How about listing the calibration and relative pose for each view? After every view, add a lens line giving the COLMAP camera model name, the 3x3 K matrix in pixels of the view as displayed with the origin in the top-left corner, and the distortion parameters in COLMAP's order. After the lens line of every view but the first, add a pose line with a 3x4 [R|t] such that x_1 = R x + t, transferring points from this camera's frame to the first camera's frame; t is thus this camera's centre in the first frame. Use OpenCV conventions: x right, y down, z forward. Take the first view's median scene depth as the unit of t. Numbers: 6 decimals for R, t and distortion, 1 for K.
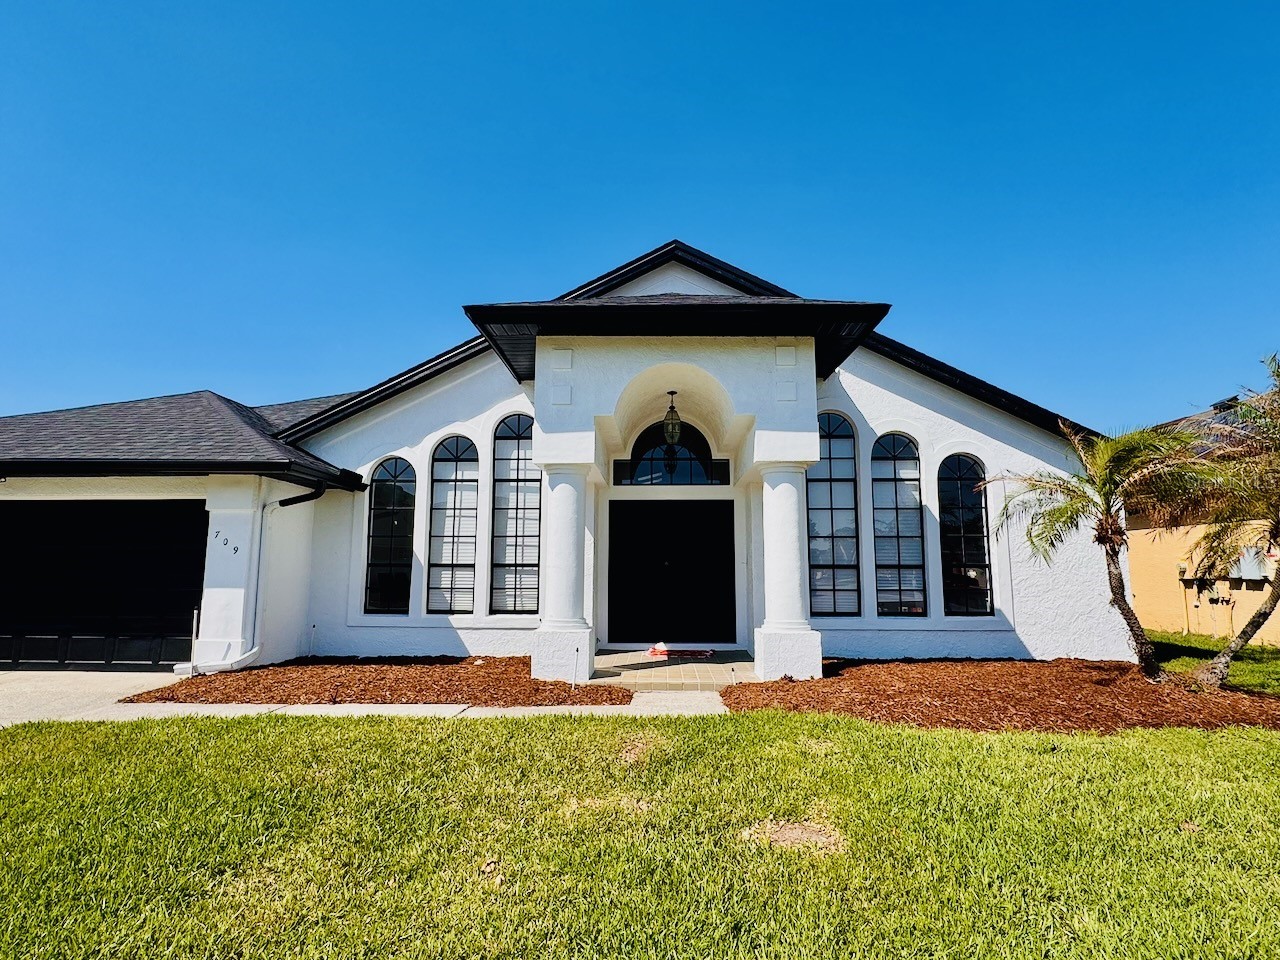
lens RADIAL K [[672.9, 0, 640.0], [0, 672.9, 480.0], [0, 0, 1]] dist [0.034336, 0.000357]
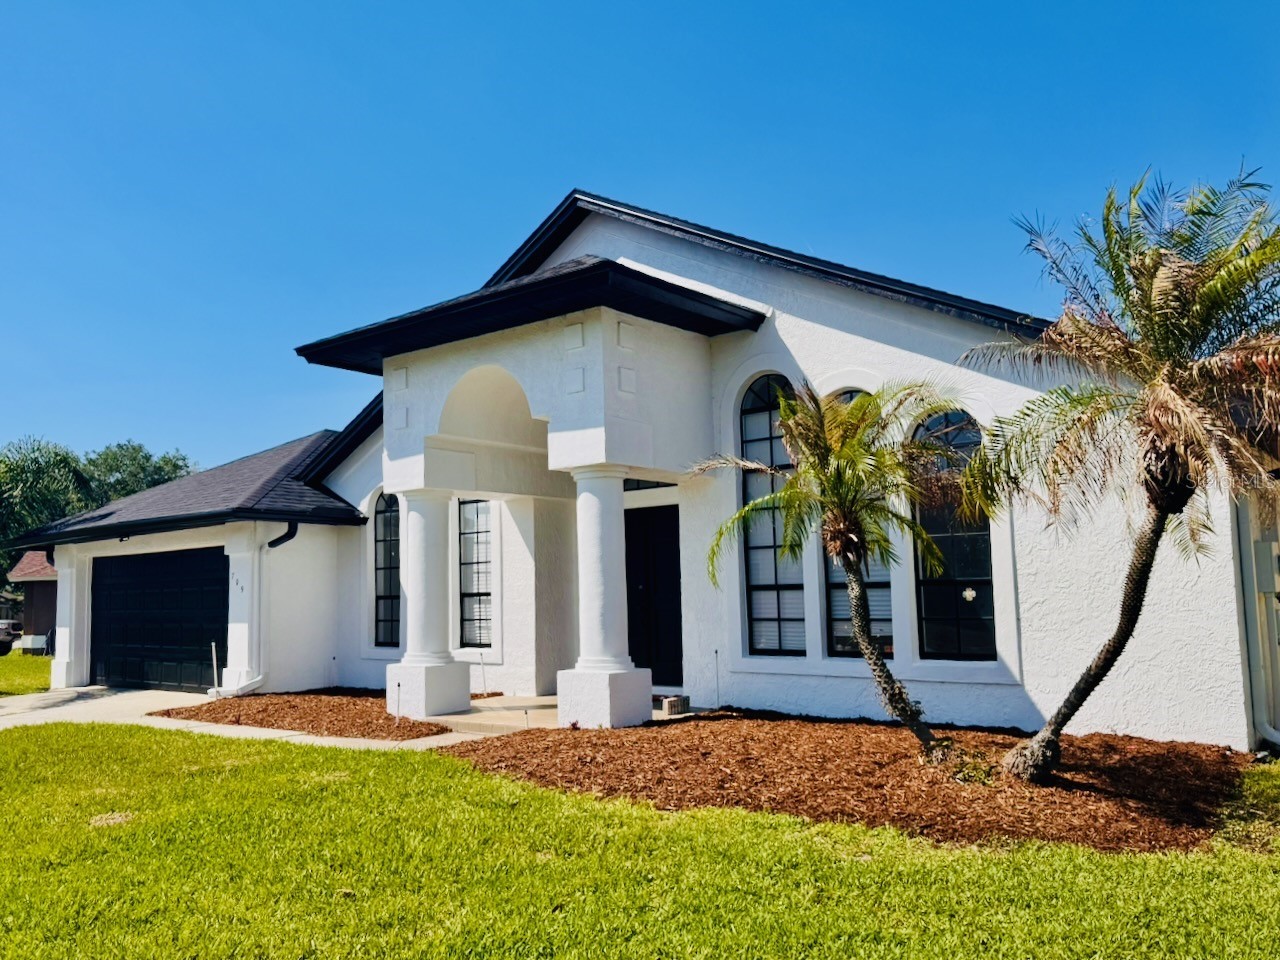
lens RADIAL K [[1058.6, 0, 640.0], [0, 1058.6, 480.0], [0, 0, 1]] dist [0.148439, -0.001307]
pose [[0.773004, -0.087214, -0.628377, 0.976582], [0.108015, 0.994136, -0.005103, 0.004013], [0.625137, -0.063930, 0.777892, 0.030589]]
